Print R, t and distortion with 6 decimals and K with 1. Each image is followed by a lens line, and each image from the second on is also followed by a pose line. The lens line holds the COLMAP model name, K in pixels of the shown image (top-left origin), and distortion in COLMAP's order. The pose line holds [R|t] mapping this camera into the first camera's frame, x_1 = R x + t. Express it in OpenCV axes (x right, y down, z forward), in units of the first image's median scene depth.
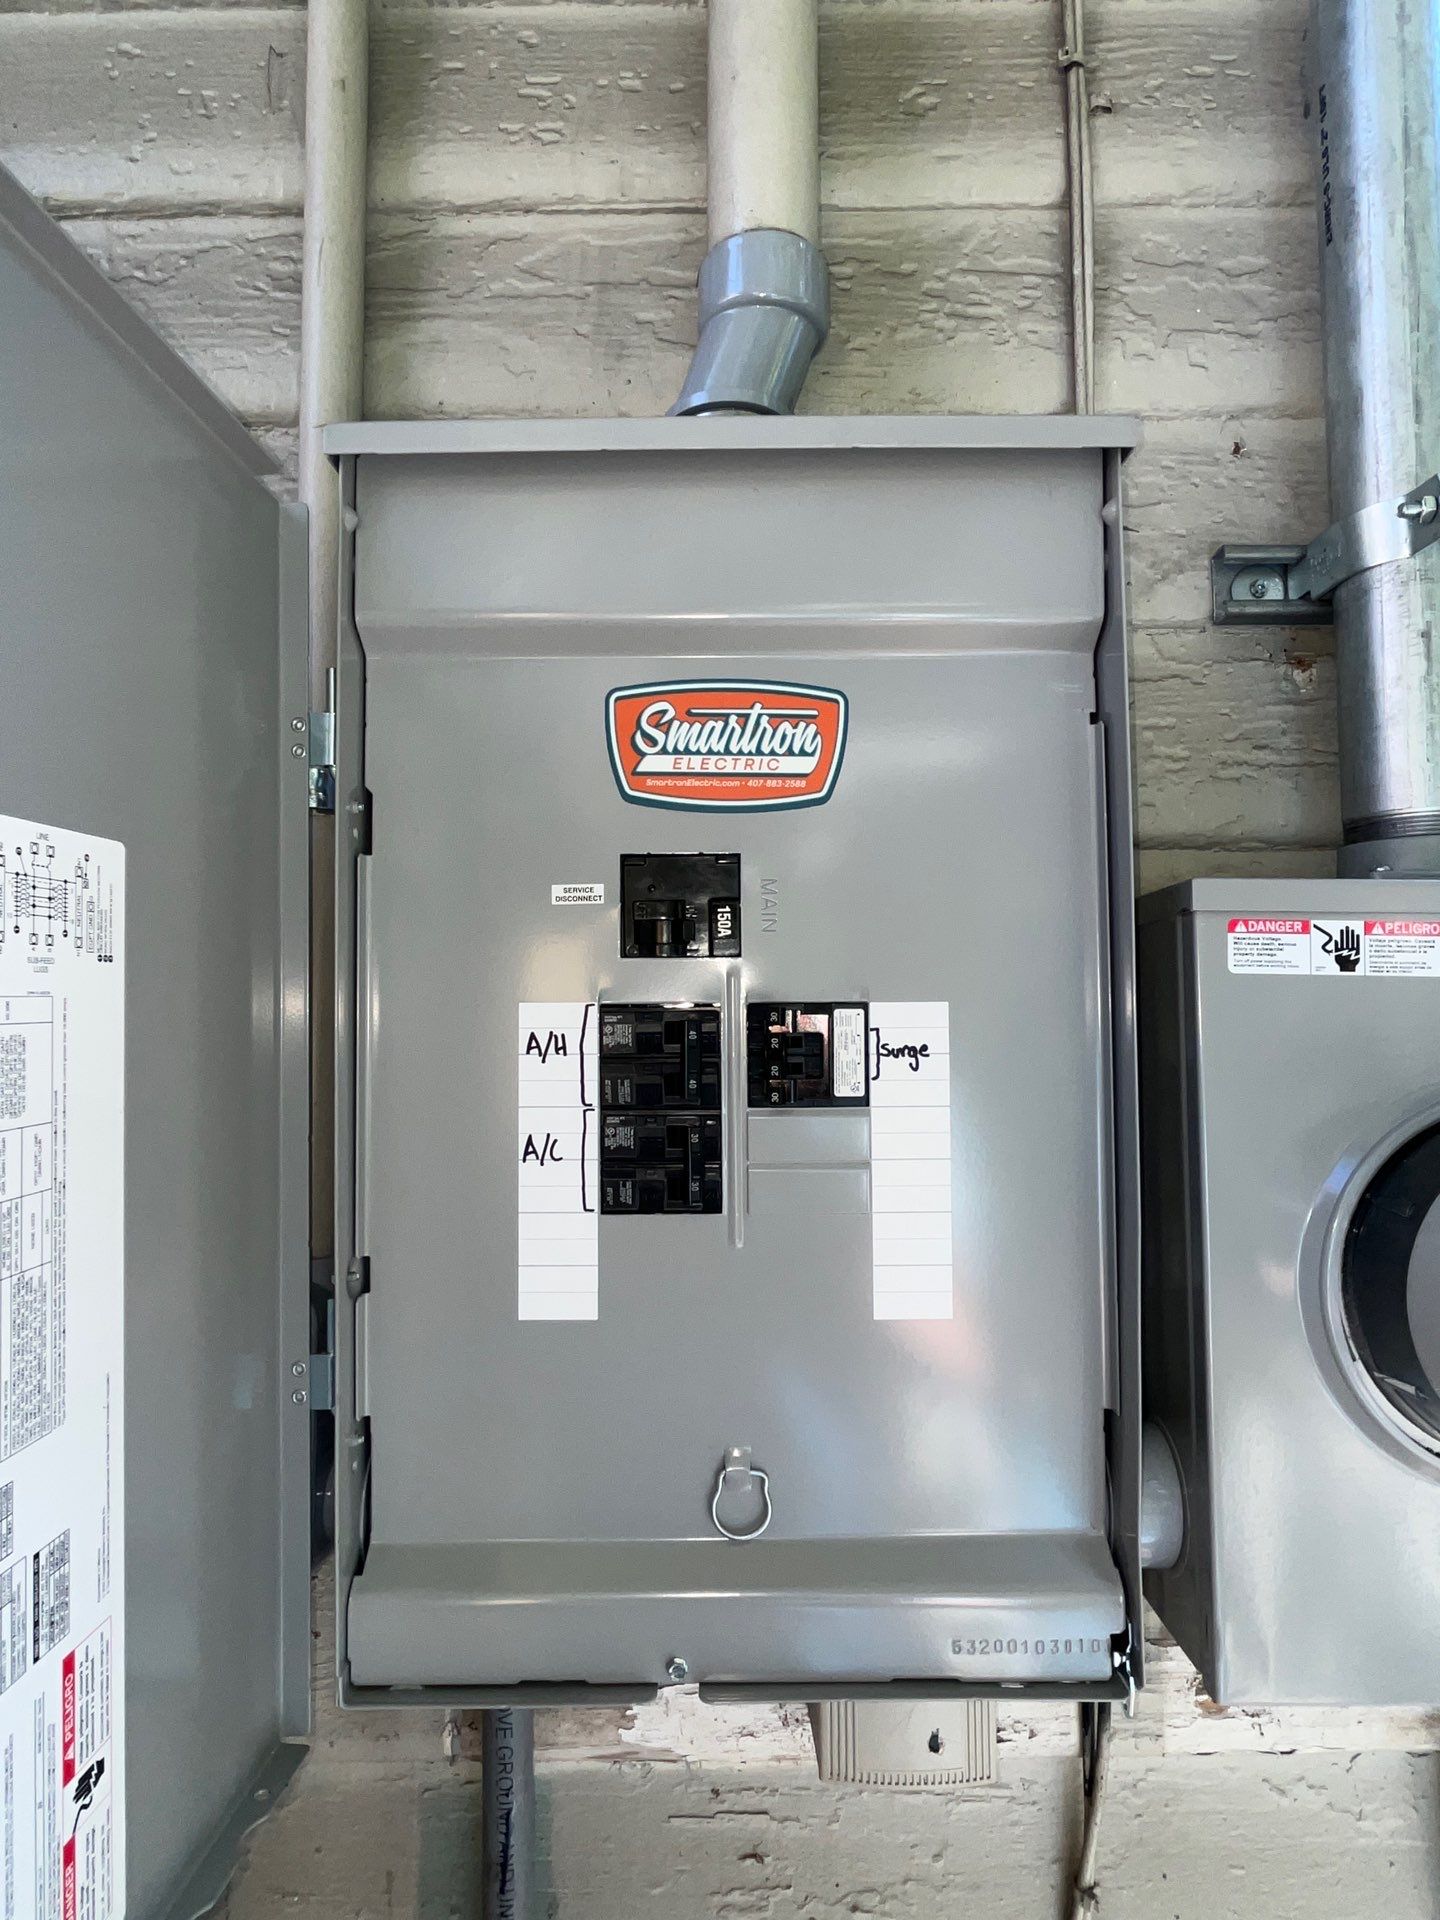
lens RADIAL K [[1061.4, 0, 720.0], [0, 1061.4, 960.0], [0, 0, 1]] dist [-0.002914, 0.000686]
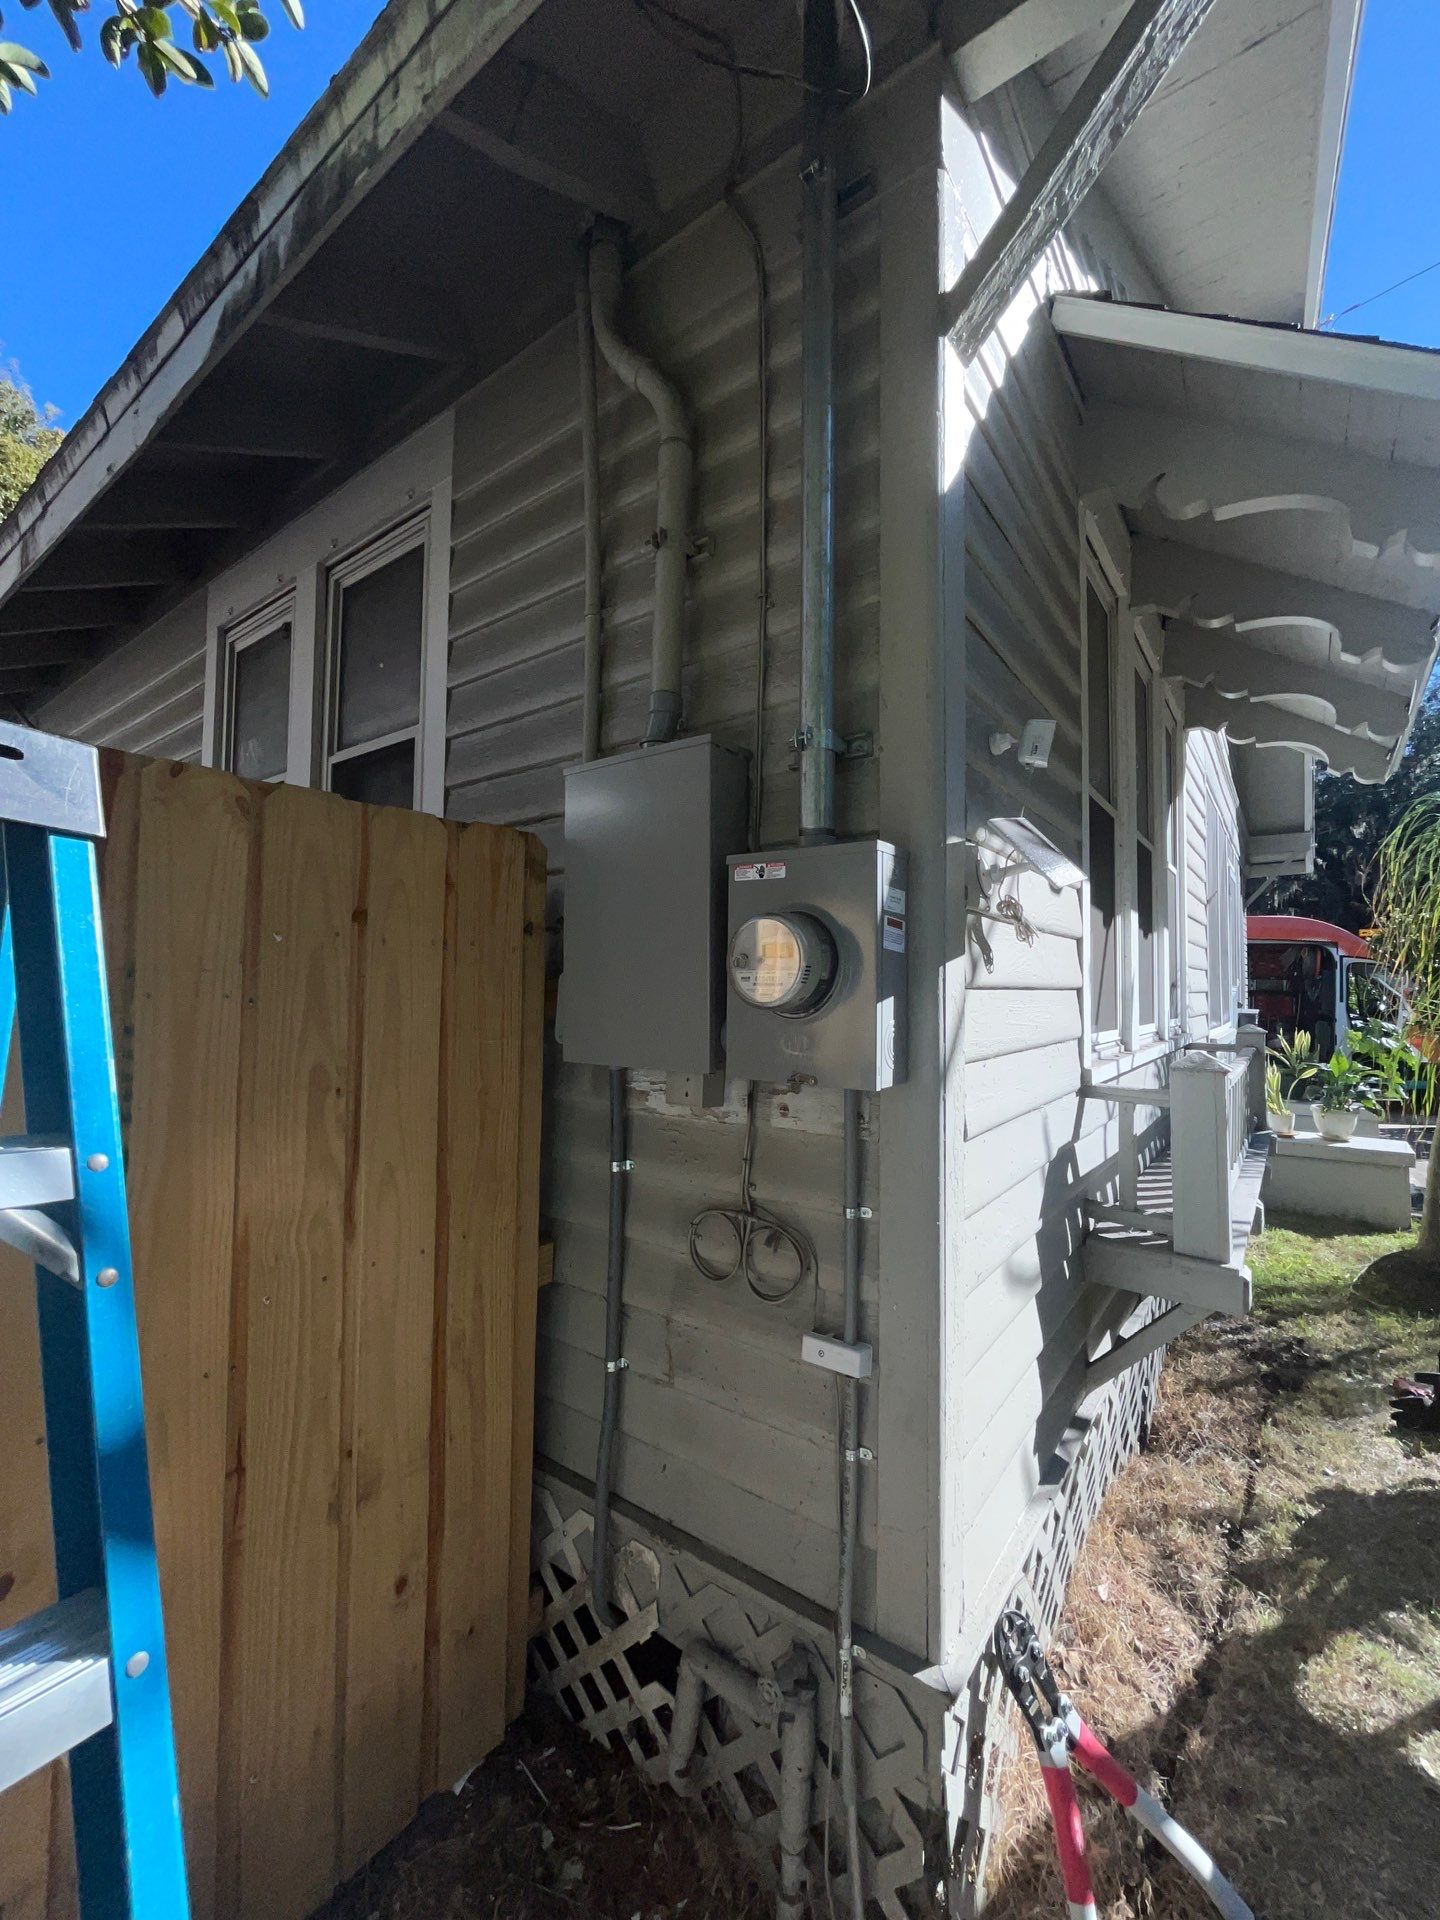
lens RADIAL K [[802.0, 0, 720.0], [0, 802.0, 960.0], [0, 0, 1]] dist [-0.002237, -0.000121]
pose [[0.798559, -0.007563, -0.601869, 1.773208], [0.013049, 0.999904, 0.004749, 0.228547], [0.601775, -0.011646, 0.798581, -1.041702]]
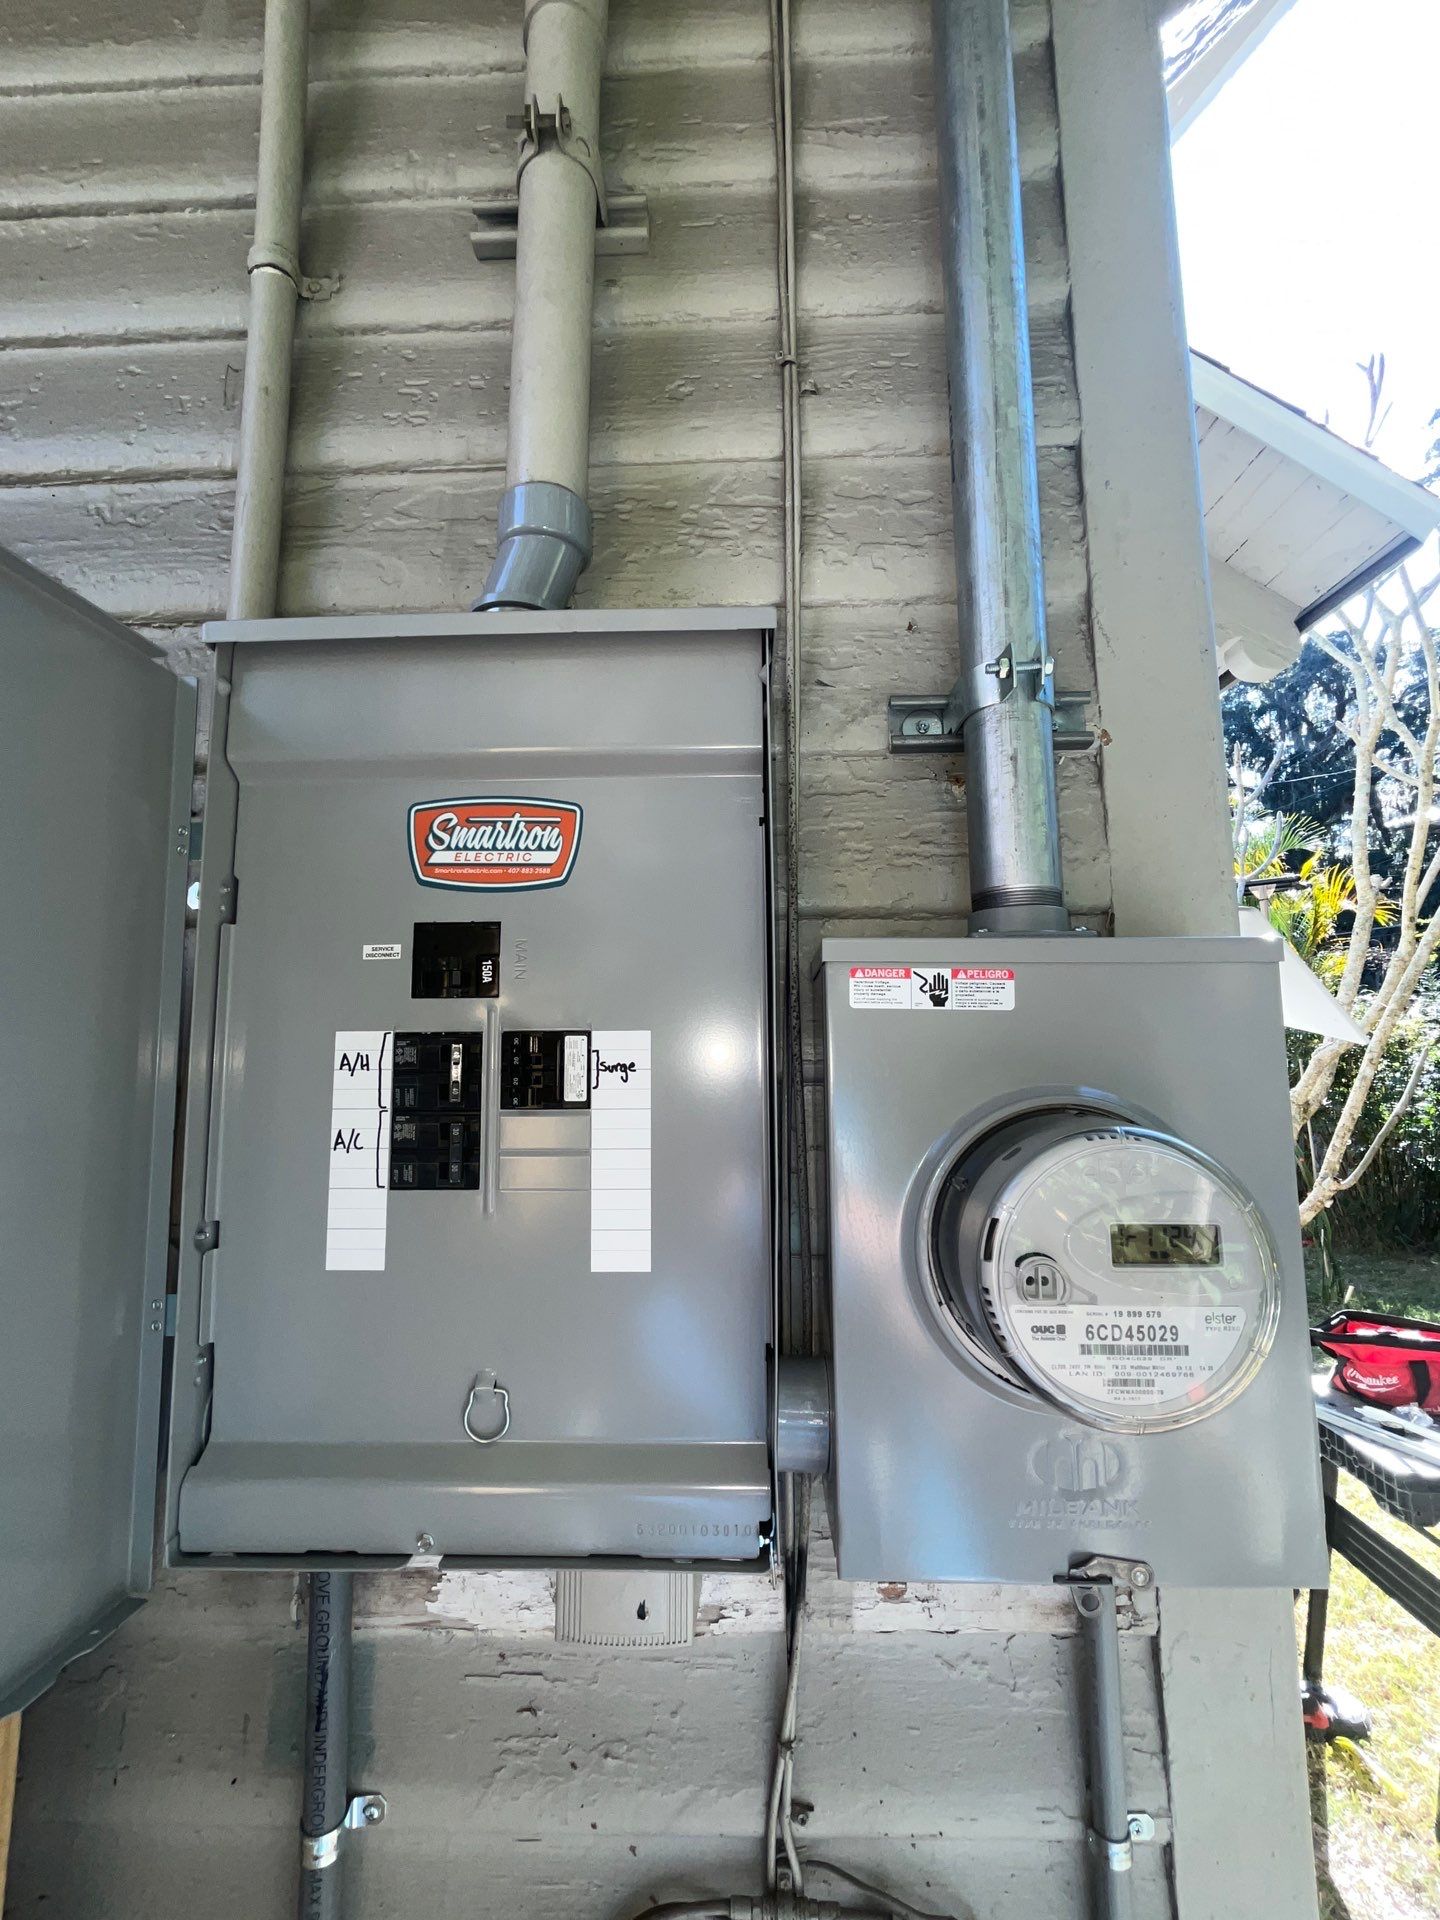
lens RADIAL K [[836.6, 0, 720.0], [0, 836.6, 960.0], [0, 0, 1]] dist [-0.000871, -0.000688]
pose [[0.999498, -0.004347, -0.031366, 0.295722], [0.002125, 0.997508, -0.070518, 0.022215], [0.031595, 0.070416, 0.997017, -0.052913]]
